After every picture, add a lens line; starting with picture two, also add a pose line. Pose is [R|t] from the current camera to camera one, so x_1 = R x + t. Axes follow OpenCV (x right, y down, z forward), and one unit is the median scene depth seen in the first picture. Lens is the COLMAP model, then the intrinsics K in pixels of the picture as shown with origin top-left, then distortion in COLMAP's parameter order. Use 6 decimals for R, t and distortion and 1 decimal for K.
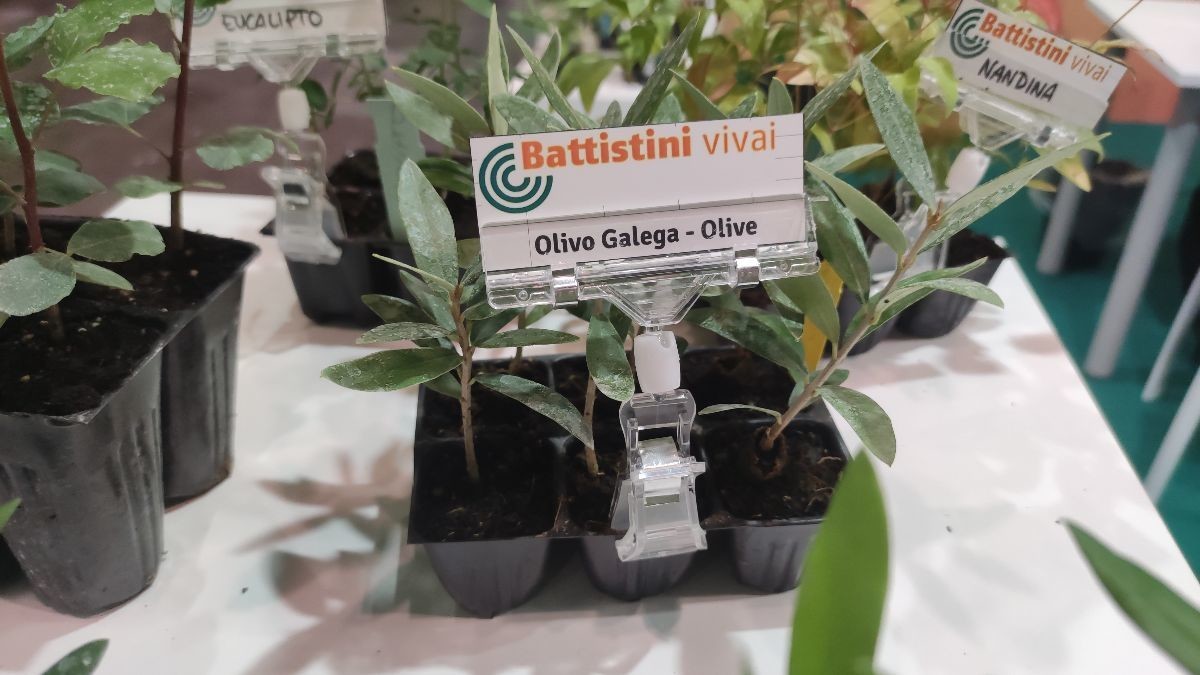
lens RADIAL K [[909.4, 0, 597.7], [0, 909.4, 339.6], [0, 0, 1]] dist [-0.008492, -0.022650]
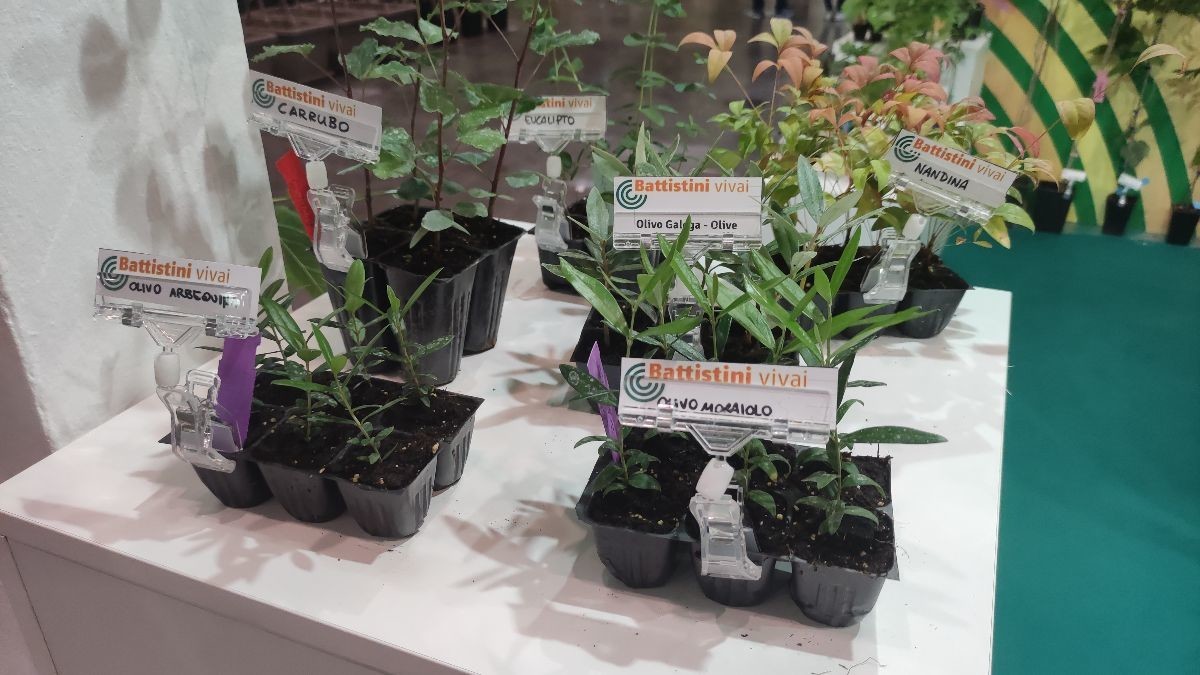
lens RADIAL K [[909.4, 0, 602.2], [0, 909.4, 337.1], [0, 0, 1]] dist [-0.008492, -0.022650]
pose [[0.957167, 0.116571, -0.265031, 0.352267], [-0.142318, 0.986578, -0.080053, 0.270330], [0.252143, 0.114343, 0.960911, -0.869948]]
